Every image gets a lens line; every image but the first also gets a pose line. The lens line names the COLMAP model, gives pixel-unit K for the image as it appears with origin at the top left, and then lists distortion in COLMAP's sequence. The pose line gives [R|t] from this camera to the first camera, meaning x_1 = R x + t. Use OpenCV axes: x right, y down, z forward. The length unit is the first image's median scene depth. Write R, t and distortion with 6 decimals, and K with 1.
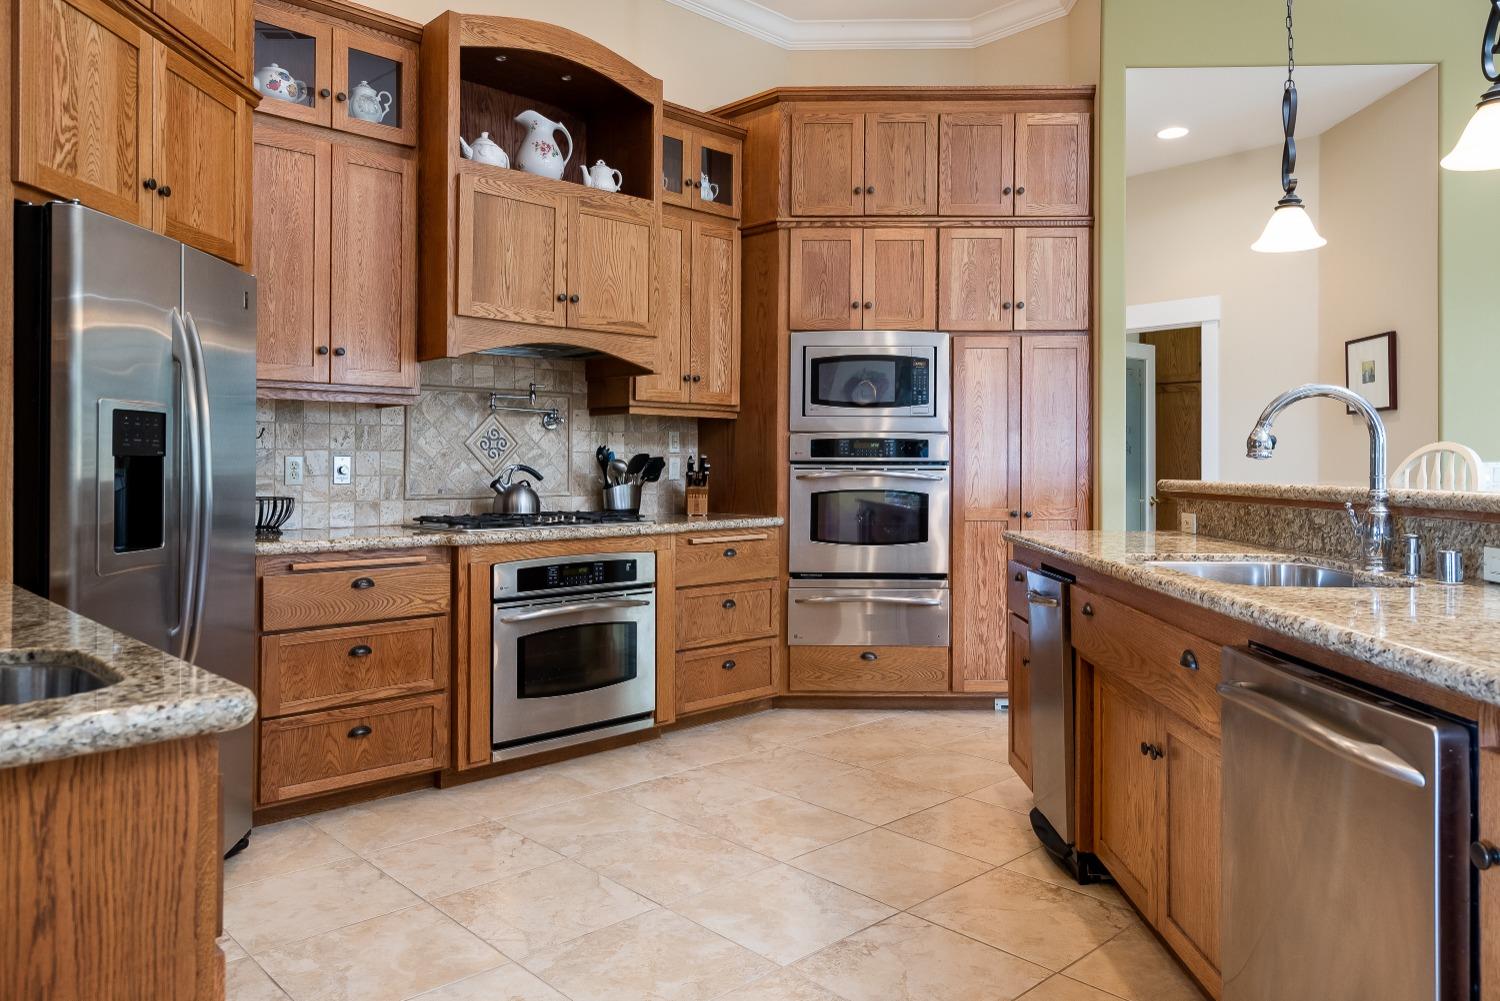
lens RADIAL K [[1072.1, 0, 790.9], [0, 1072.1, 467.1], [0, 0, 1]] dist [0.009135, 0.002169]
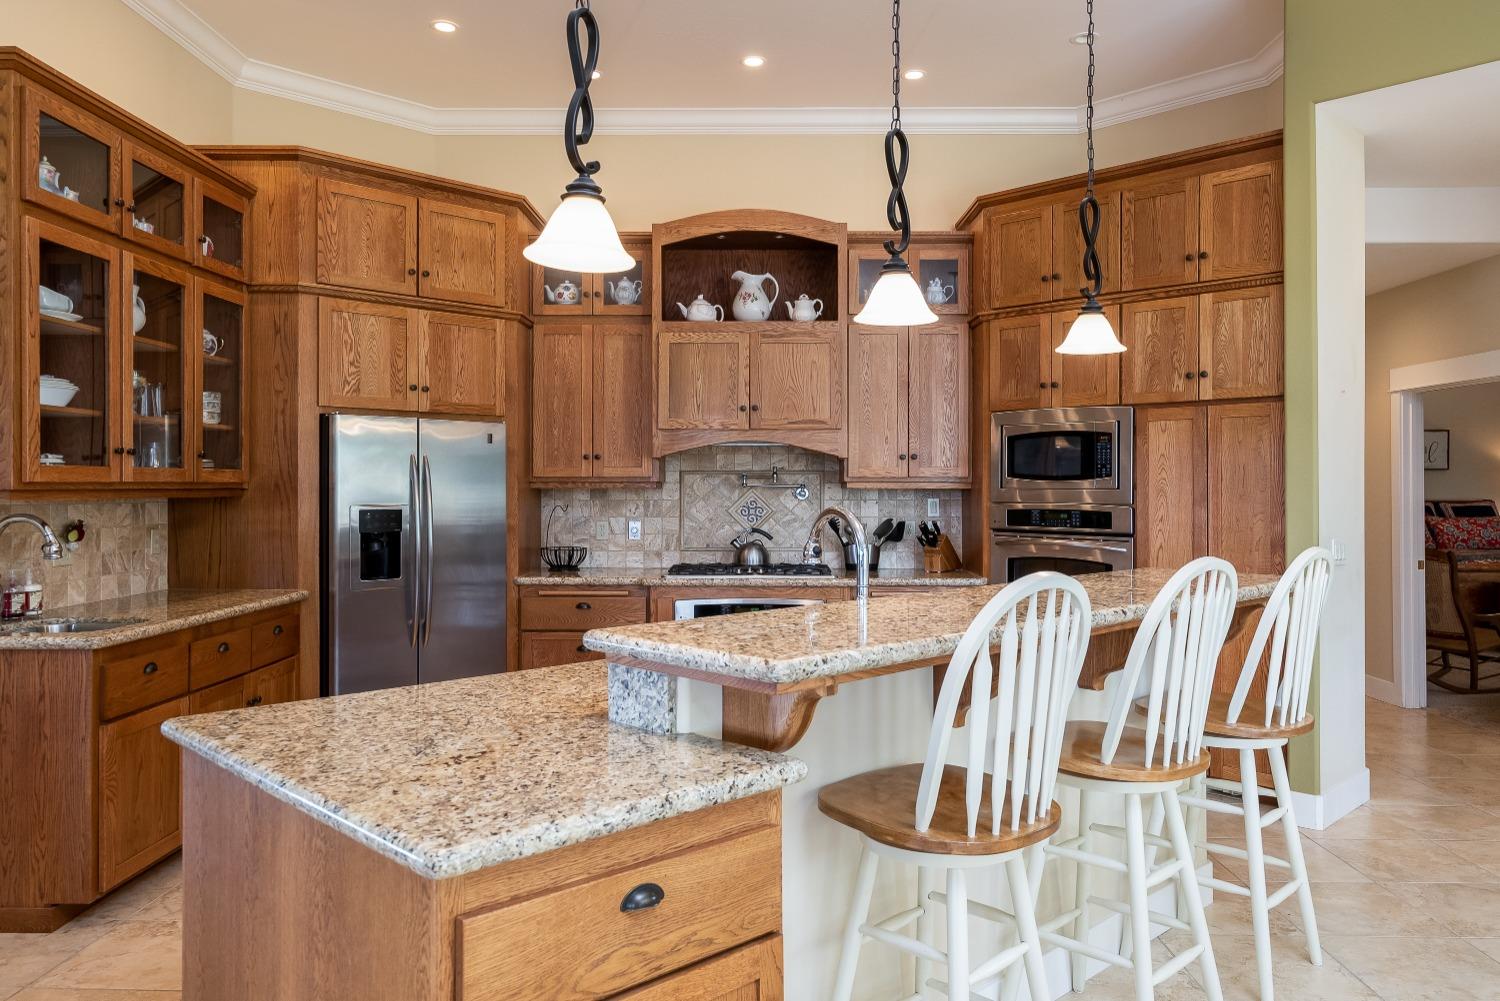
lens RADIAL K [[1063.4, 0, 750.0], [0, 1063.4, 500.5], [0, 0, 1]] dist [0.006199, 0.003356]
pose [[0.718266, 0.013003, -0.695647, 0.686687], [-0.007761, 0.999913, 0.010677, -0.051981], [0.695725, -0.002271, 0.718305, 0.034492]]
